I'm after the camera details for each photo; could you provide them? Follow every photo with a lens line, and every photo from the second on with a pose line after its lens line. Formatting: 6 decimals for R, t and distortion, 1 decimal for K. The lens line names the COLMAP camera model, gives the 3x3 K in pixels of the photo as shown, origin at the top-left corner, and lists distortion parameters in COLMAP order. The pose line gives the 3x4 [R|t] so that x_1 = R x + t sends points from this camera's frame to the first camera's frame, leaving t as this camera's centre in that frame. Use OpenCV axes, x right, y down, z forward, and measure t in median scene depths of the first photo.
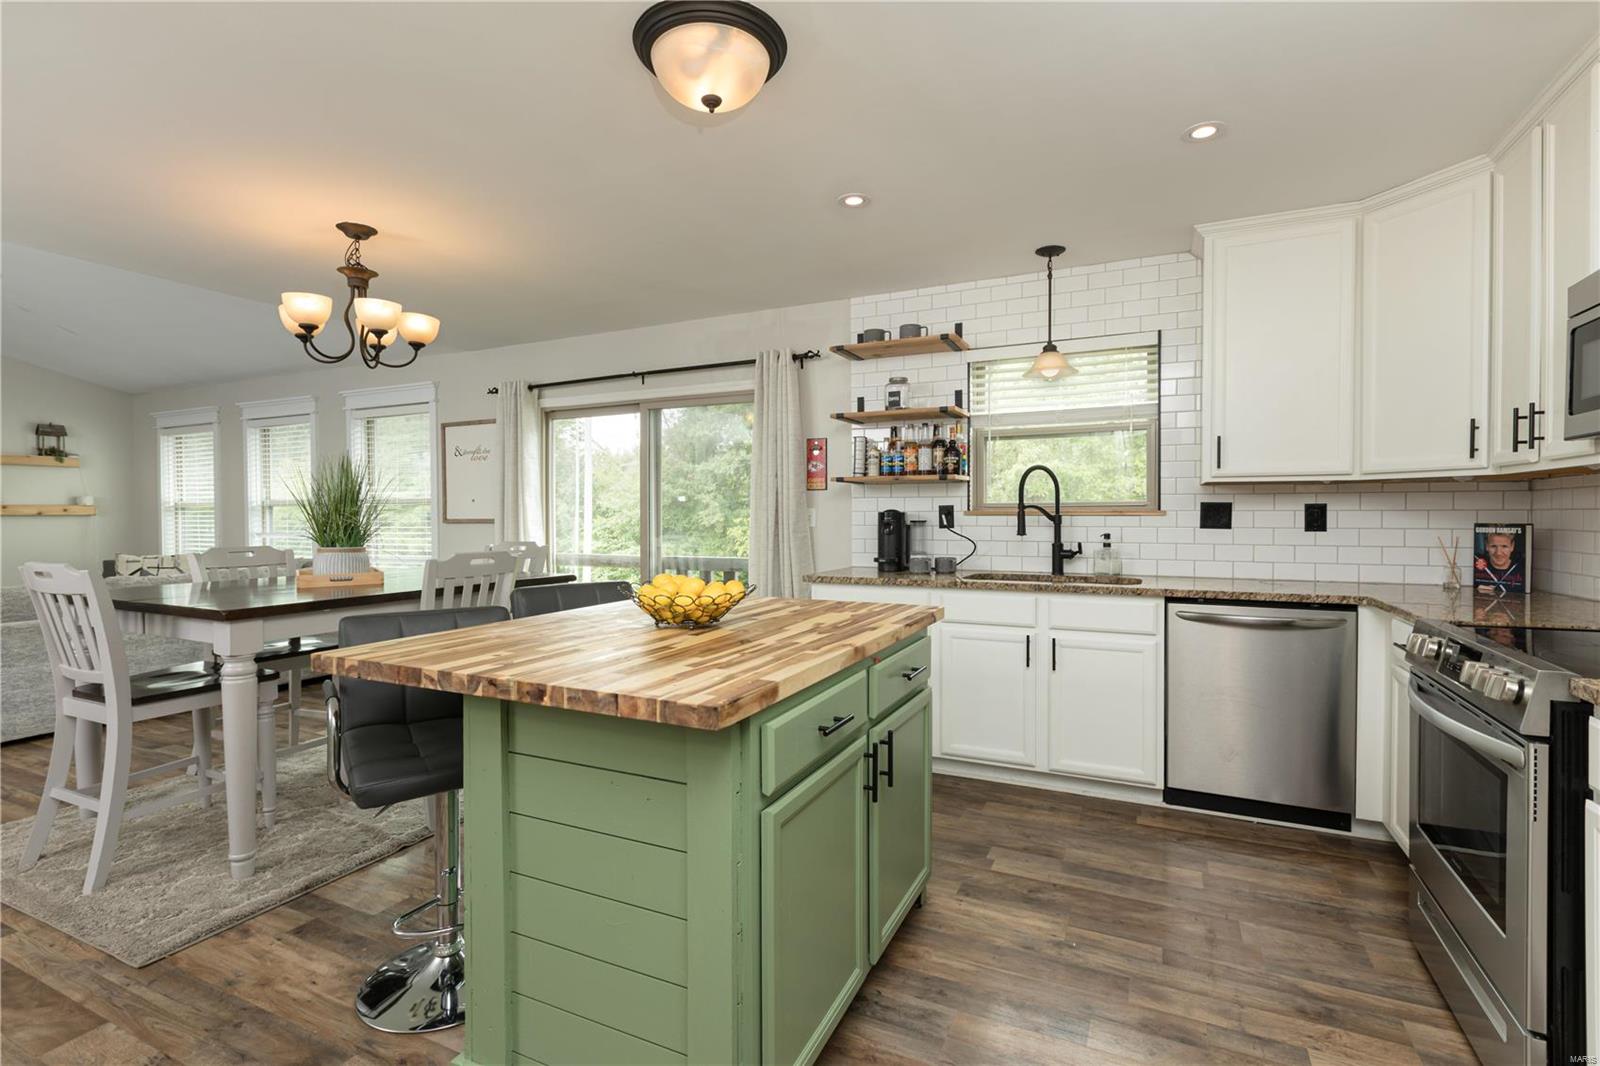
lens RADIAL K [[731.9, 0, 825.8], [0, 731.9, 517.8], [0, 0, 1]] dist [0.002773, -0.001765]
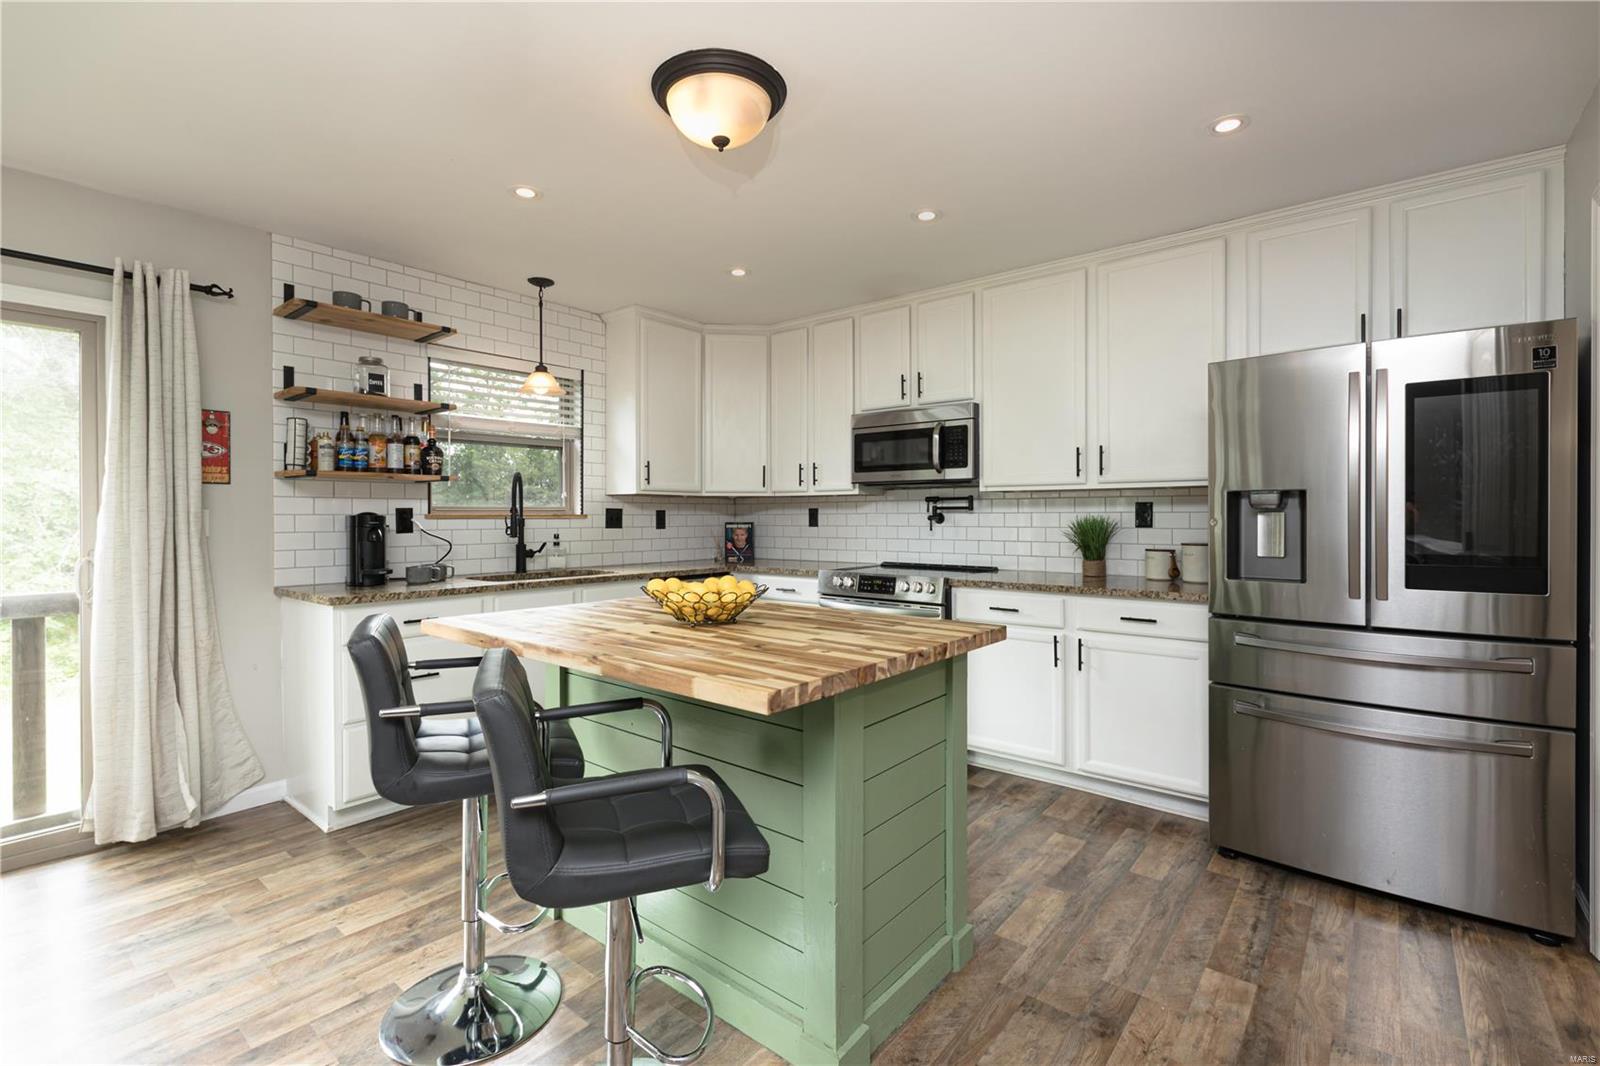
lens RADIAL K [[731.9, 0, 772.5], [0, 731.9, 517.6], [0, 0, 1]] dist [0.002773, -0.001765]
pose [[0.263718, -0.000617, 0.964600, -0.640029], [0.007021, 0.999975, -0.001280, -0.000663], [-0.964574, 0.007110, 0.263716, 0.345987]]
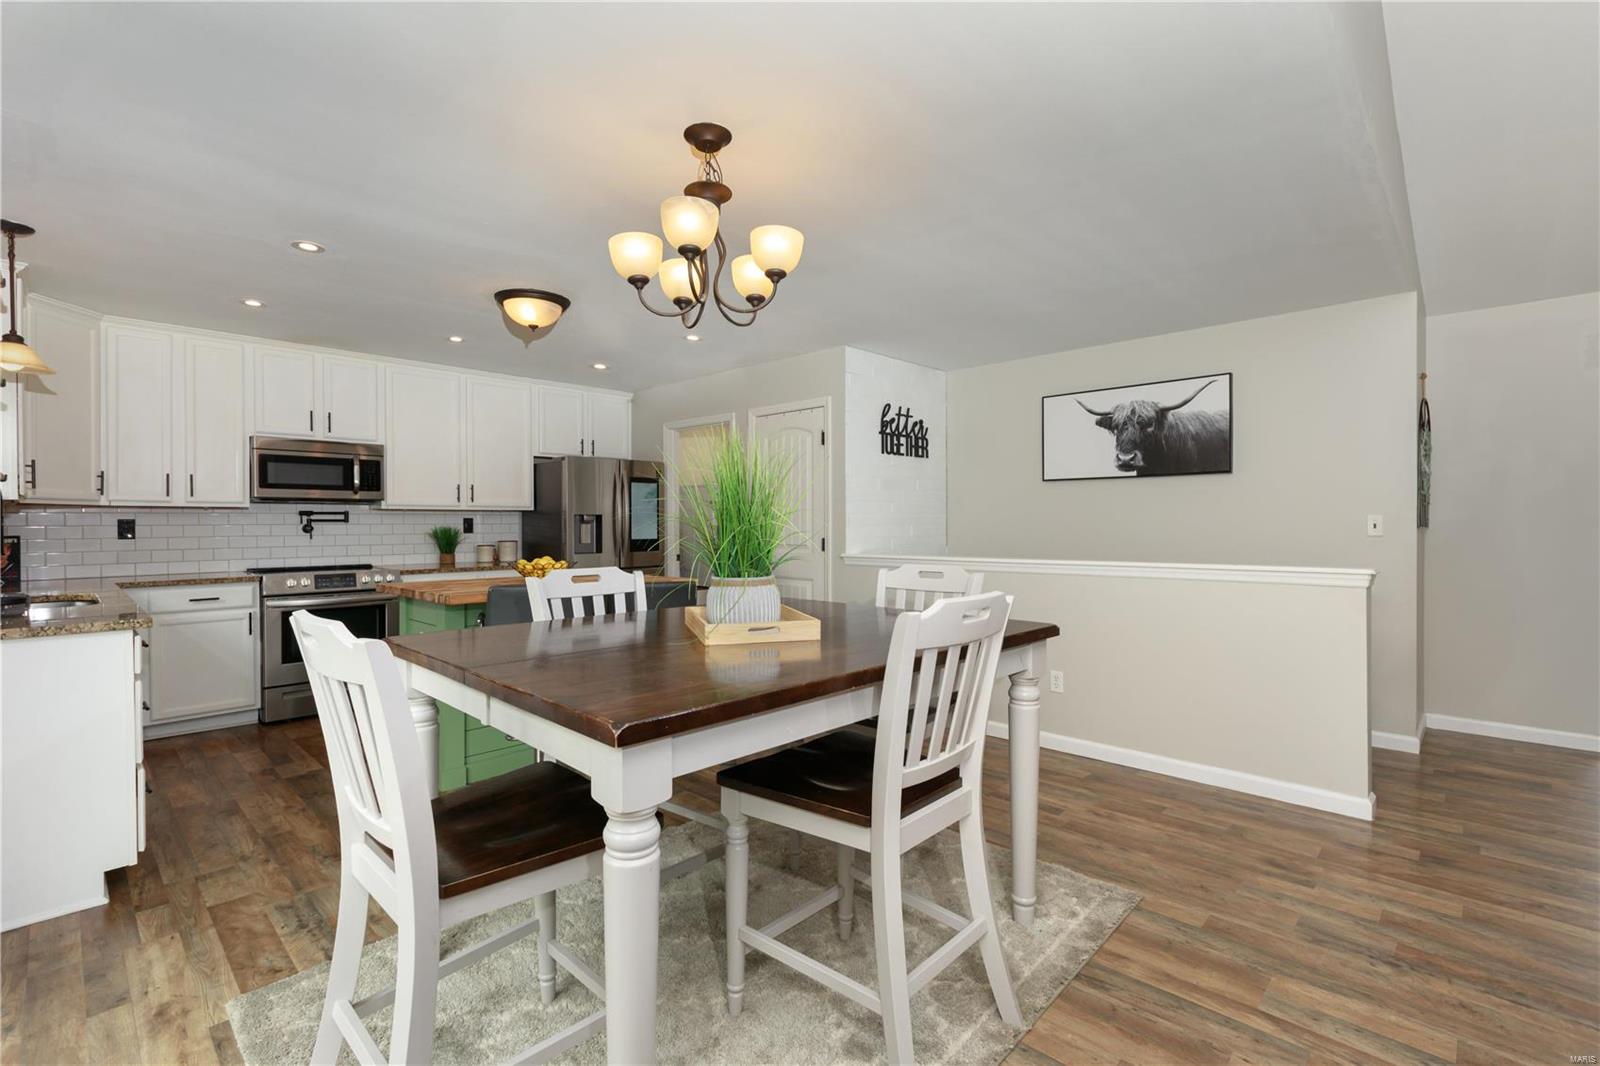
lens RADIAL K [[731.9, 0, 798.6], [0, 731.9, 518.0], [0, 0, 1]] dist [0.002773, -0.001765]
pose [[-0.941181, 0.012515, 0.337671, -0.819383], [0.011847, 0.999922, -0.004039, -0.003324], [-0.337695, 0.000199, -0.941256, 1.421955]]
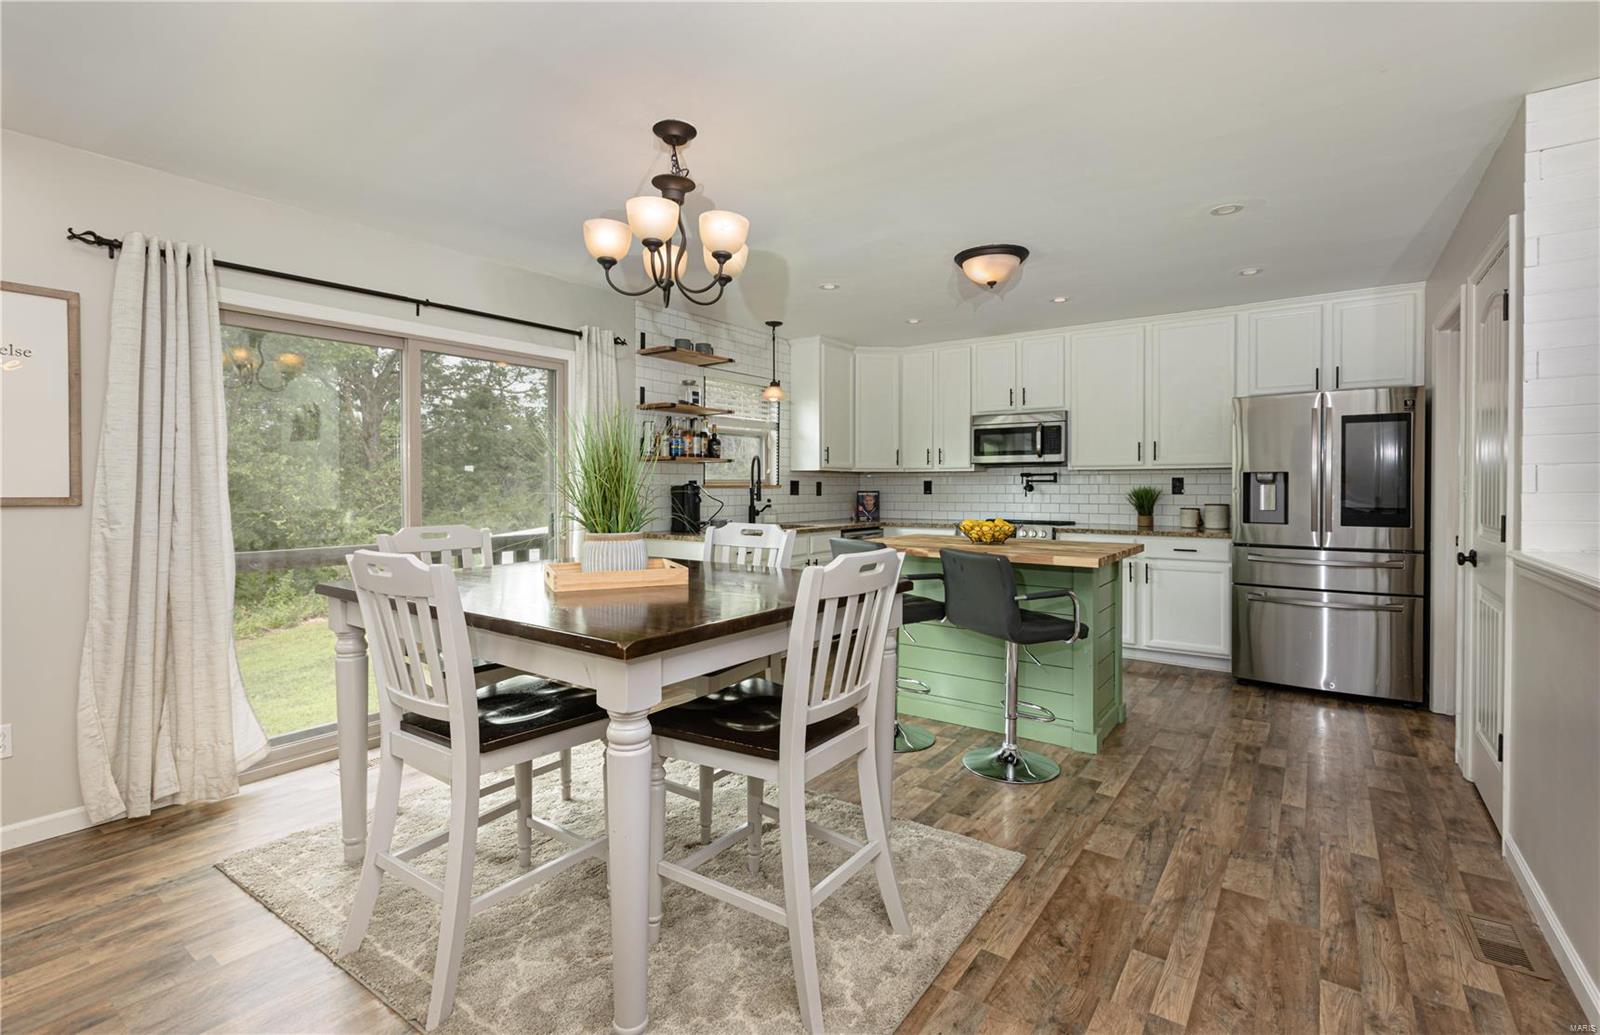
lens RADIAL K [[750.1, 0, 776.9], [0, 750.1, 493.2], [0, 0, 1]] dist [-0.000198, 0.001287]
pose [[0.188587, -0.006970, 0.982032, -1.231581], [0.006619, 0.999961, 0.005826, -0.001288], [-0.982034, 0.005401, 0.188626, 0.643787]]
